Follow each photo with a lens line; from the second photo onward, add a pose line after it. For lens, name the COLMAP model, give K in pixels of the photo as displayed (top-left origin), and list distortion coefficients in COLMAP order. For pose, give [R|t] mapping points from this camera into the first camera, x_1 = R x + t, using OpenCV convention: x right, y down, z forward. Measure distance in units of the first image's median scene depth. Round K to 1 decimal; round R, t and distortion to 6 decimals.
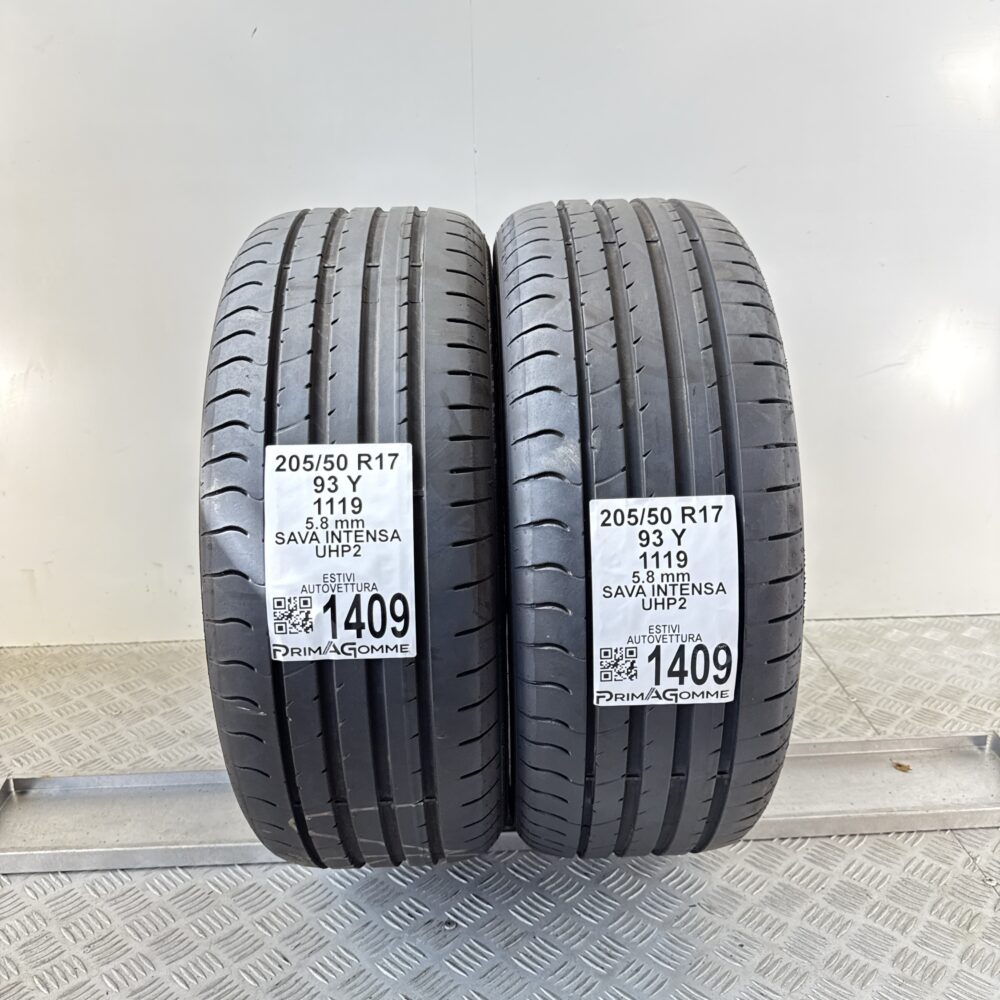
lens RADIAL K [[1058.7, 0, 500.0], [0, 1058.7, 500.0], [0, 0, 1]] dist [0.227657, -0.577812]
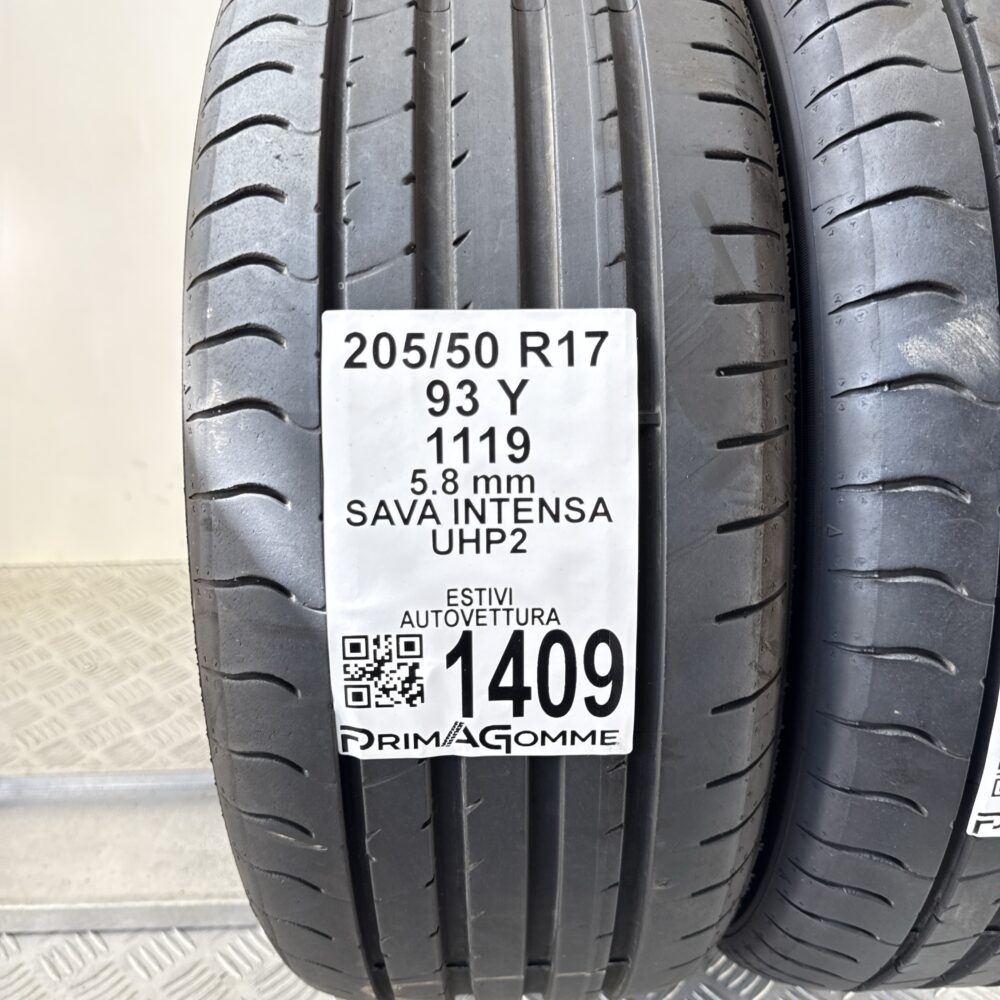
lens RADIAL K [[1032.0, 0, 500.0], [0, 1032.0, 500.0], [0, 0, 1]] dist [0.121350, -0.276815]
pose [[0.999881, 0.012096, 0.009524, -0.144518], [-0.013234, 0.991403, 0.130173, -0.028955], [-0.007867, -0.130284, 0.991446, 0.540766]]
